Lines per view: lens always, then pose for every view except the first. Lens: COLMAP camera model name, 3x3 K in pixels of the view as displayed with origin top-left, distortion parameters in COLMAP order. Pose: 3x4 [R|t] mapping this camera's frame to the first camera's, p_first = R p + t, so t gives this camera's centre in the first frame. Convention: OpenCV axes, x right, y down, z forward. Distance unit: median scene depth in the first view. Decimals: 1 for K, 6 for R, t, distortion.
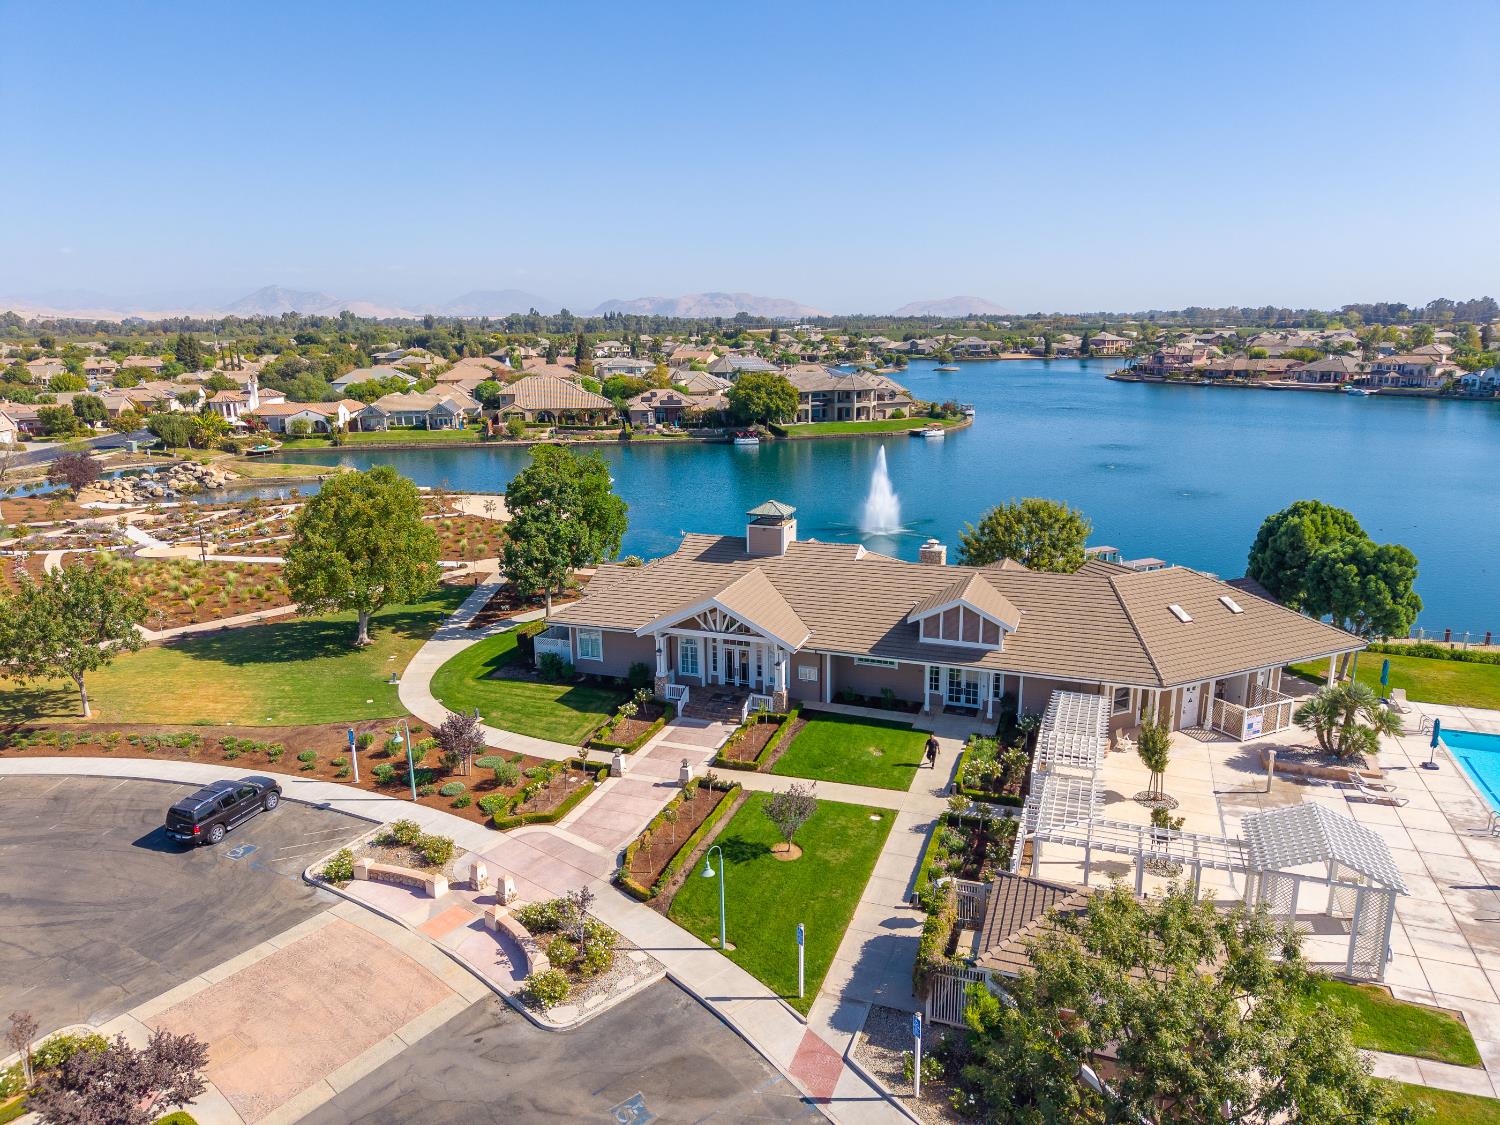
lens RADIAL K [[1001.3, 0, 743.8], [0, 1001.3, 556.1], [0, 0, 1]] dist [0.038513, -0.039634]
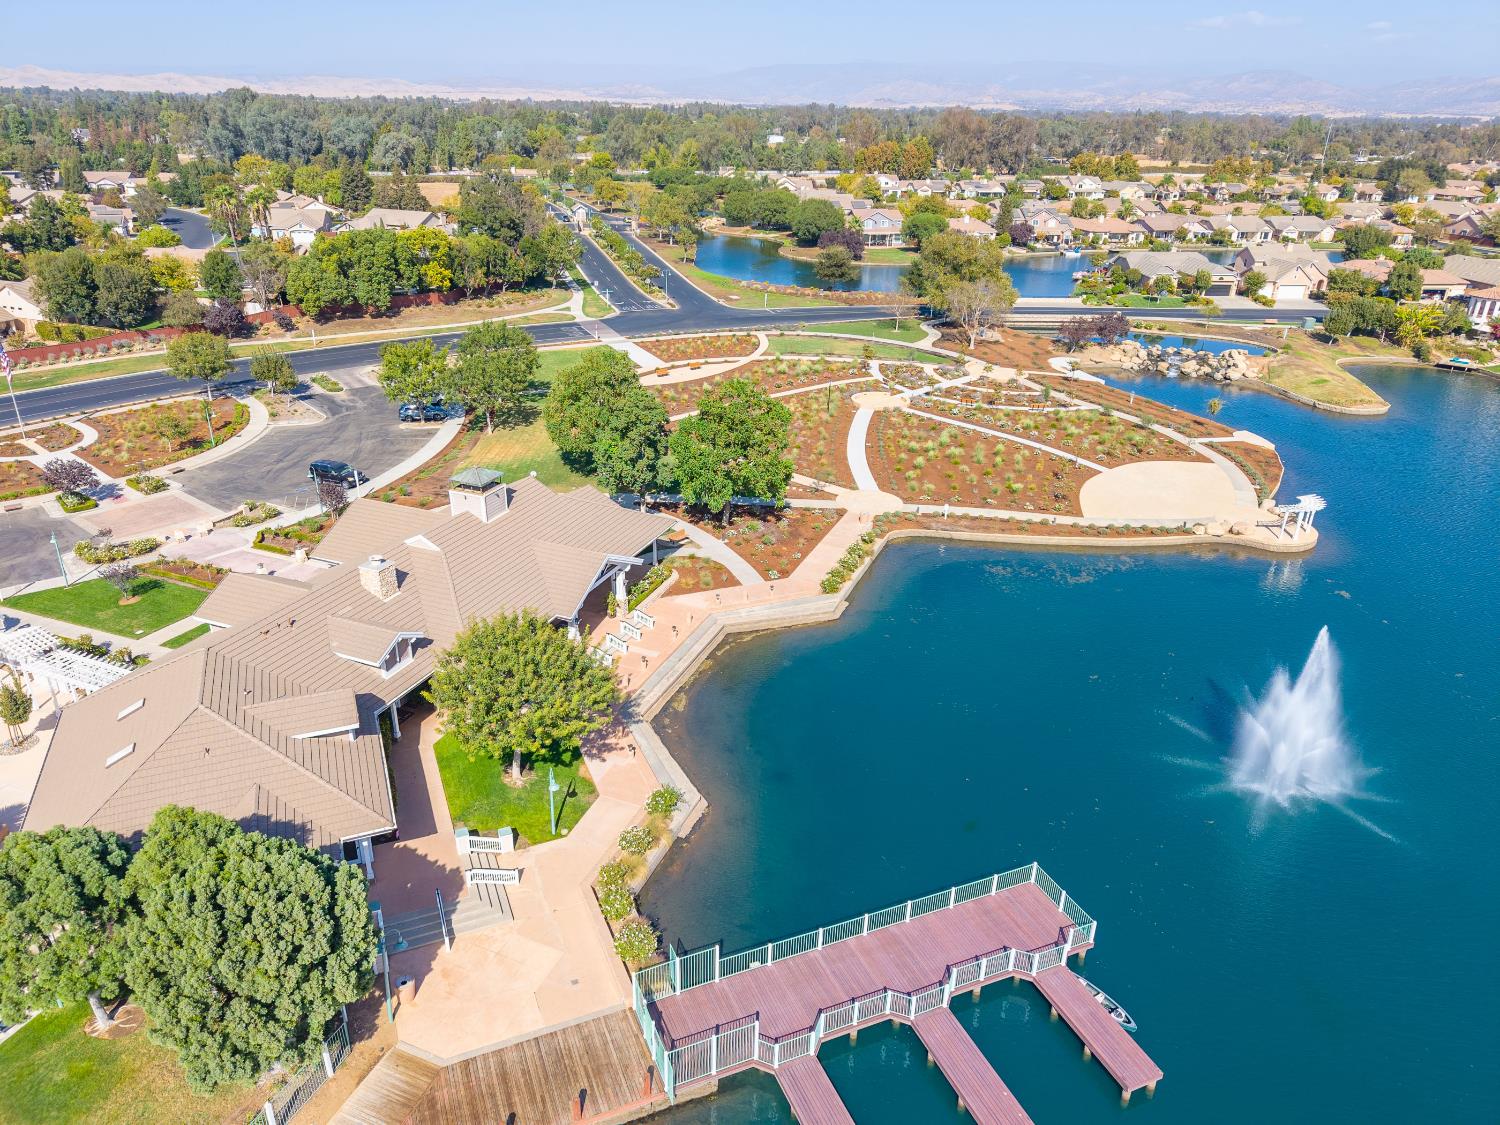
lens RADIAL K [[1001.3, 0, 744.3], [0, 1001.3, 560.1], [0, 0, 1]] dist [0.038513, -0.039634]
pose [[-0.029893, 0.418942, -0.907521, 1.089542], [-0.249054, 0.876170, 0.412672, -0.510143], [0.968028, 0.238358, 0.078148, 1.343810]]
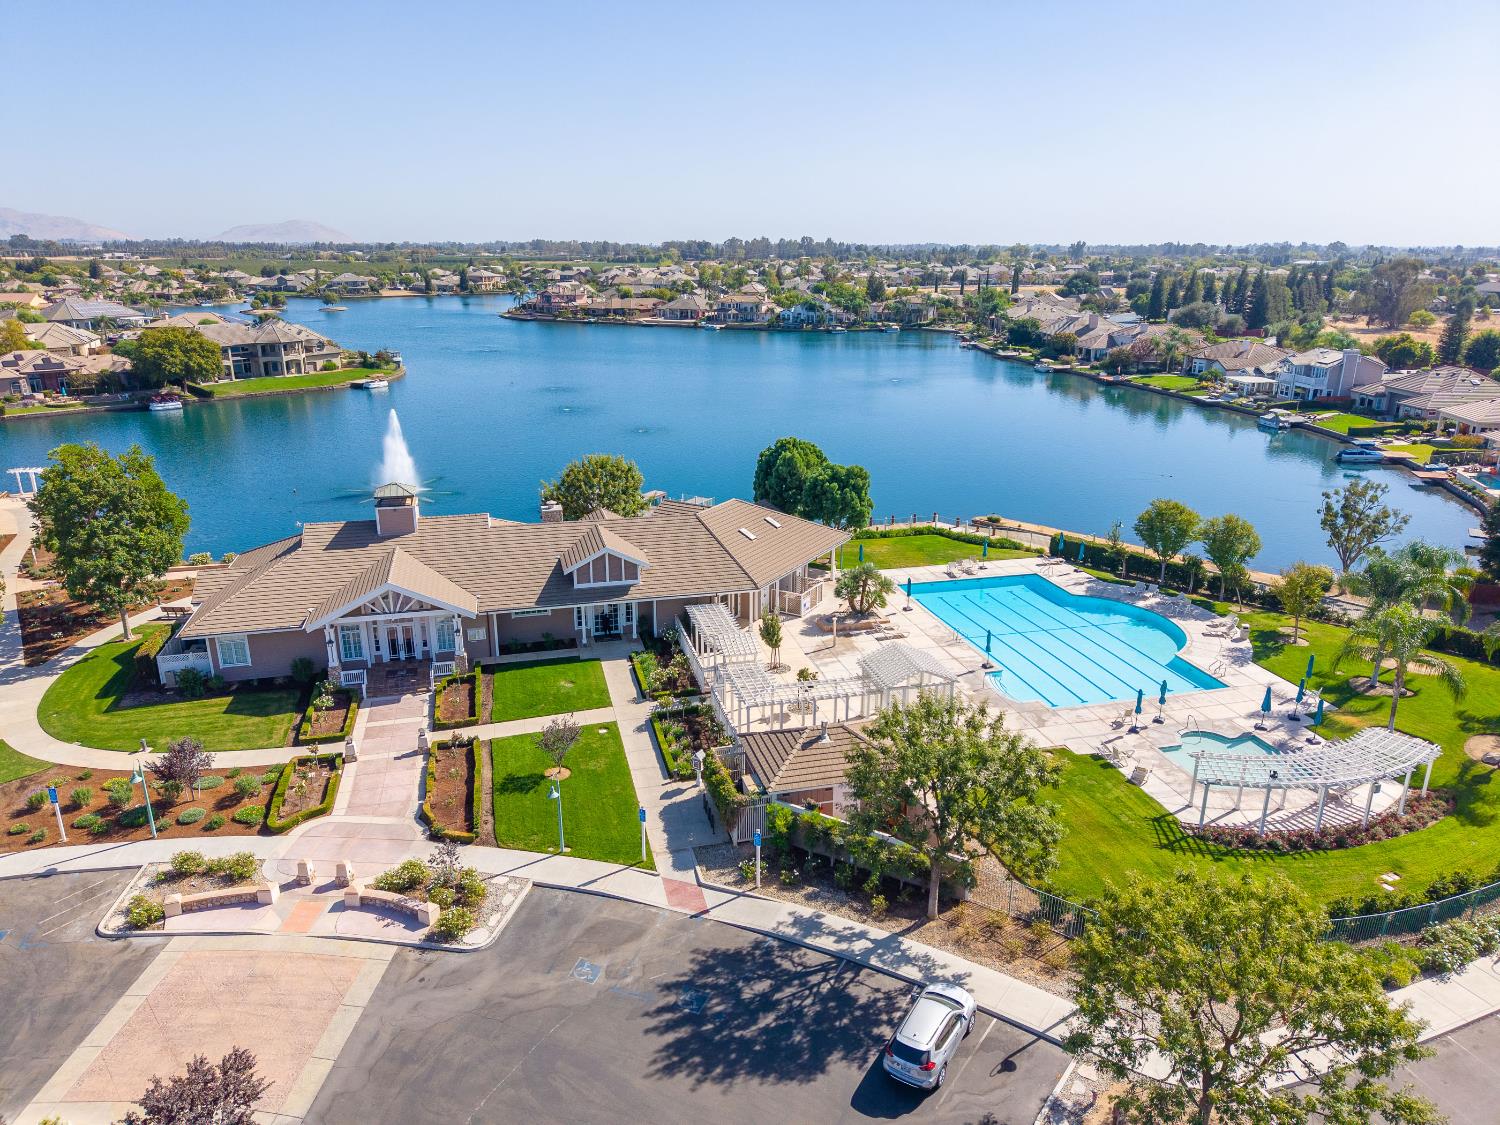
lens RADIAL K [[1001.3, 0, 746.5], [0, 1001.3, 552.3], [0, 0, 1]] dist [0.038513, -0.039634]
pose [[0.820244, -0.154009, 0.550892, -0.297042], [0.119060, 0.987947, 0.098921, -0.049171], [-0.559487, -0.015551, 0.828693, -0.105289]]
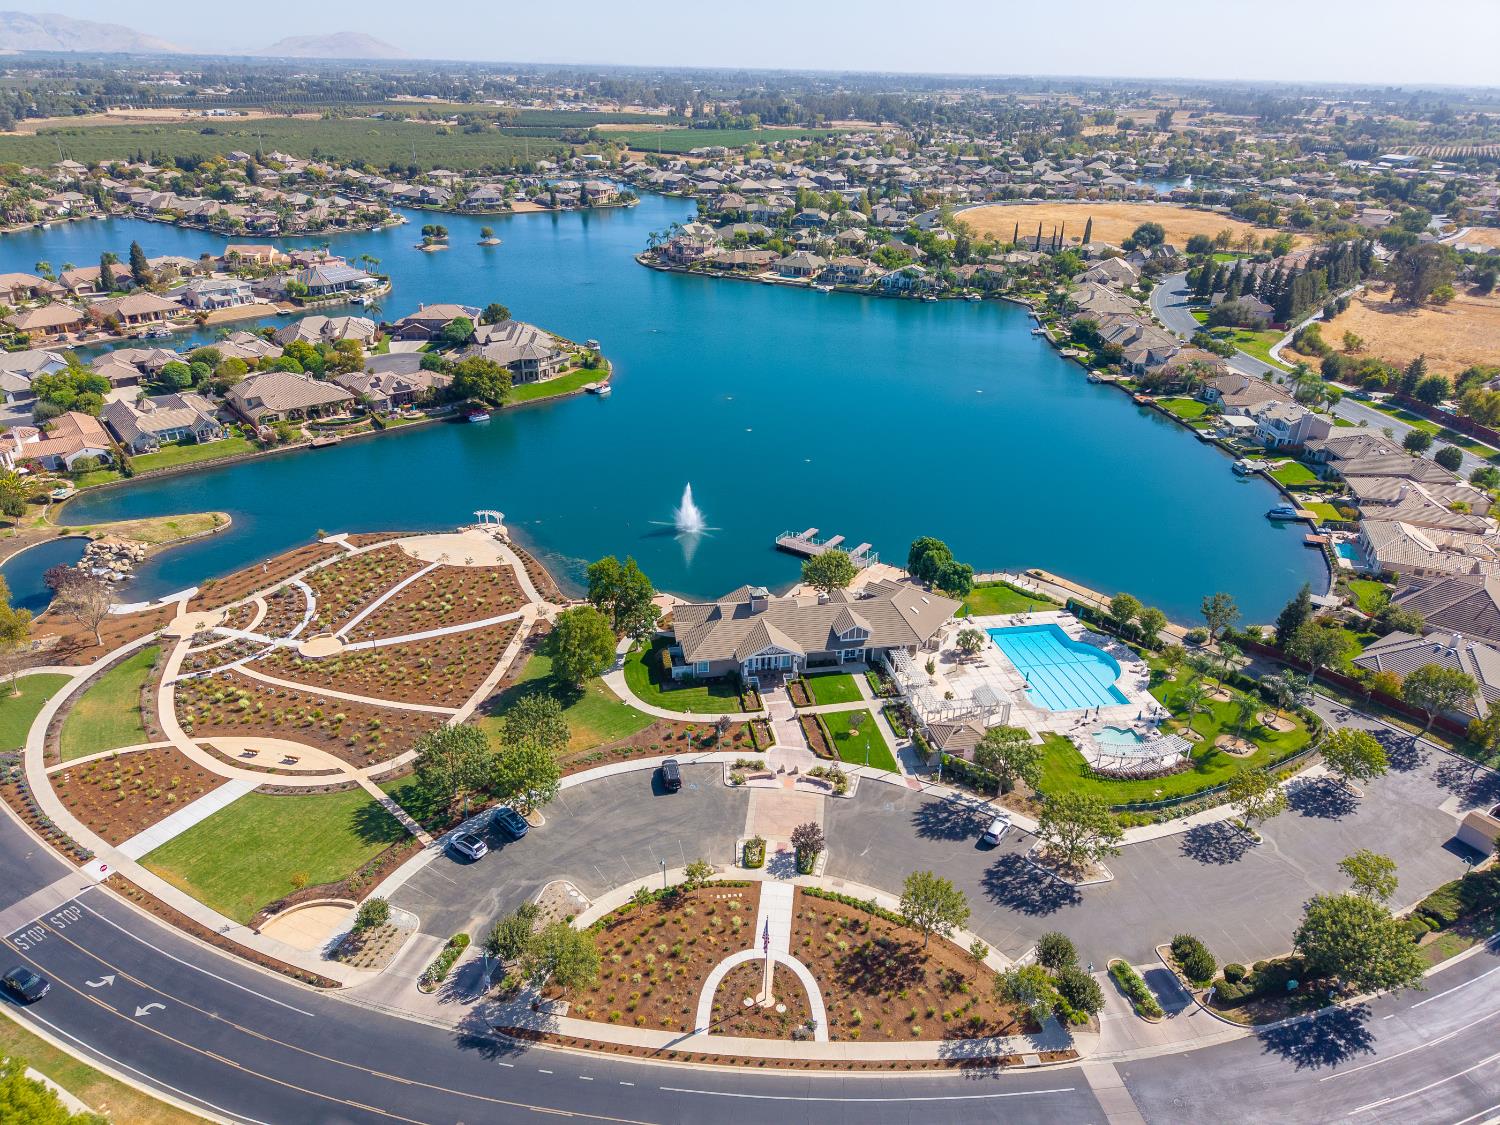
lens RADIAL K [[1001.3, 0, 744.2], [0, 1001.3, 550.6], [0, 0, 1]] dist [0.038513, -0.039634]
pose [[0.854356, -0.199262, 0.479969, -1.236654], [0.089528, 0.966197, 0.241761, -0.789952], [-0.511918, -0.163580, 0.843316, -1.049203]]
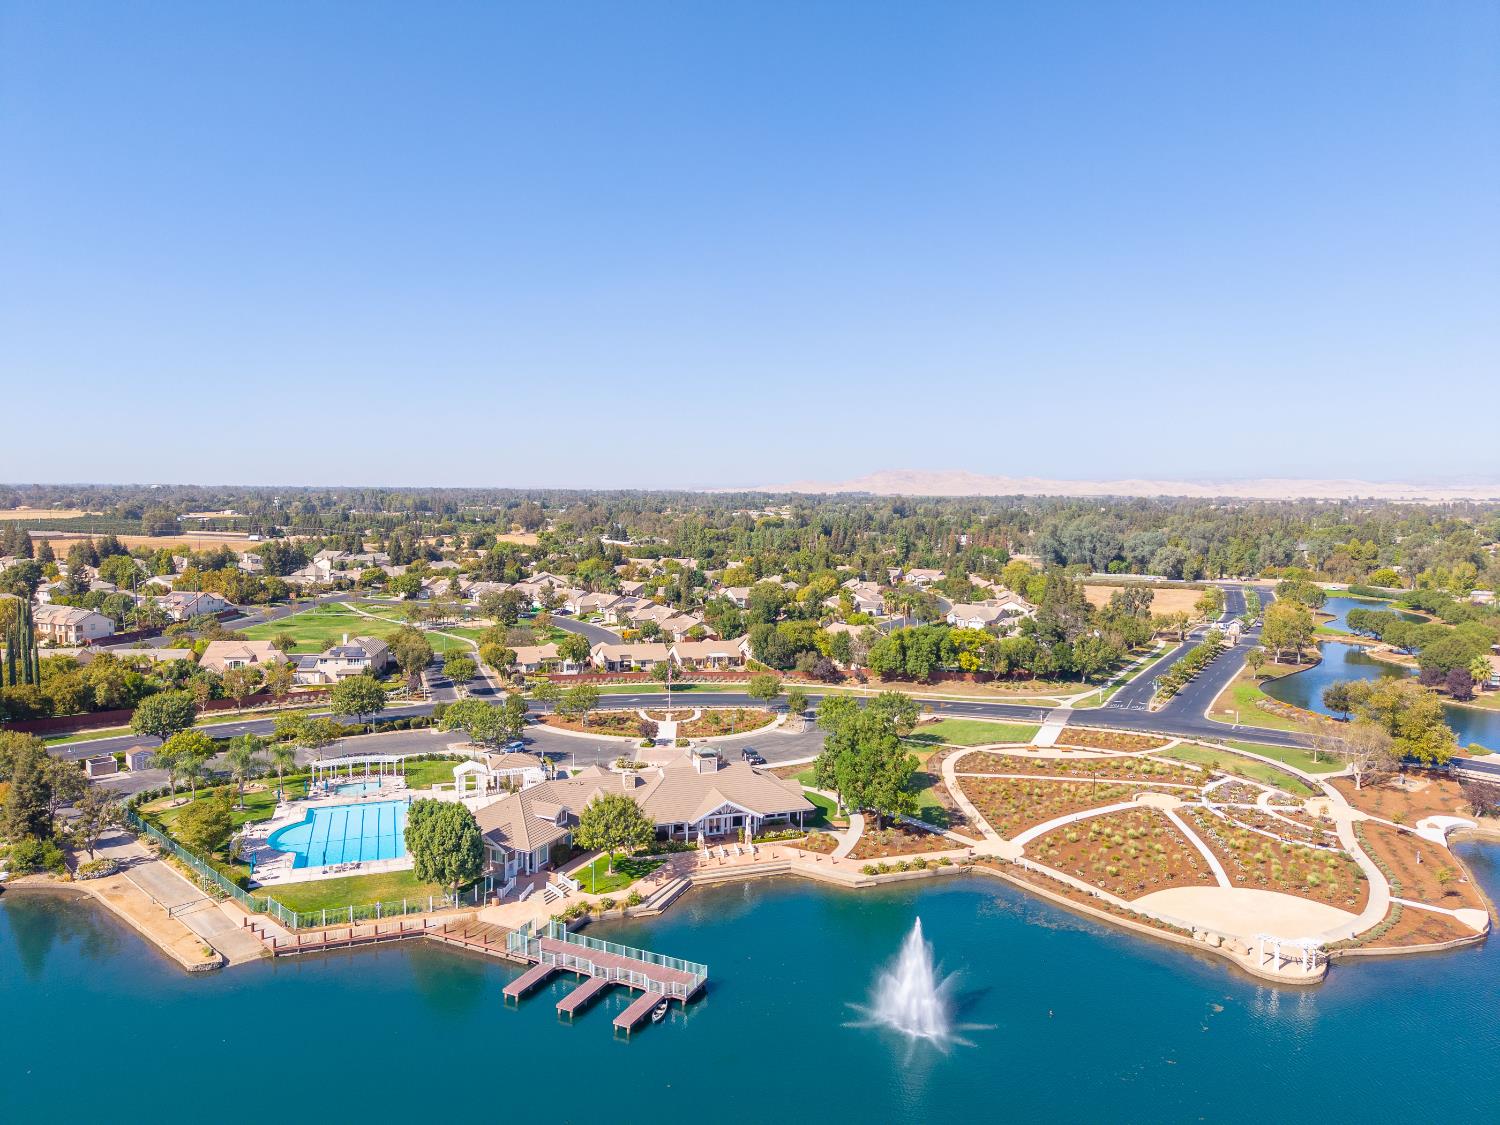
lens RADIAL K [[1001.3, 0, 739.9], [0, 1001.3, 554.0], [0, 0, 1]] dist [0.038513, -0.039634]
pose [[-0.771199, 0.043194, -0.635128, 1.406606], [-0.148193, 0.958105, 0.245100, -1.057318], [0.619105, 0.283142, -0.732488, 2.718823]]
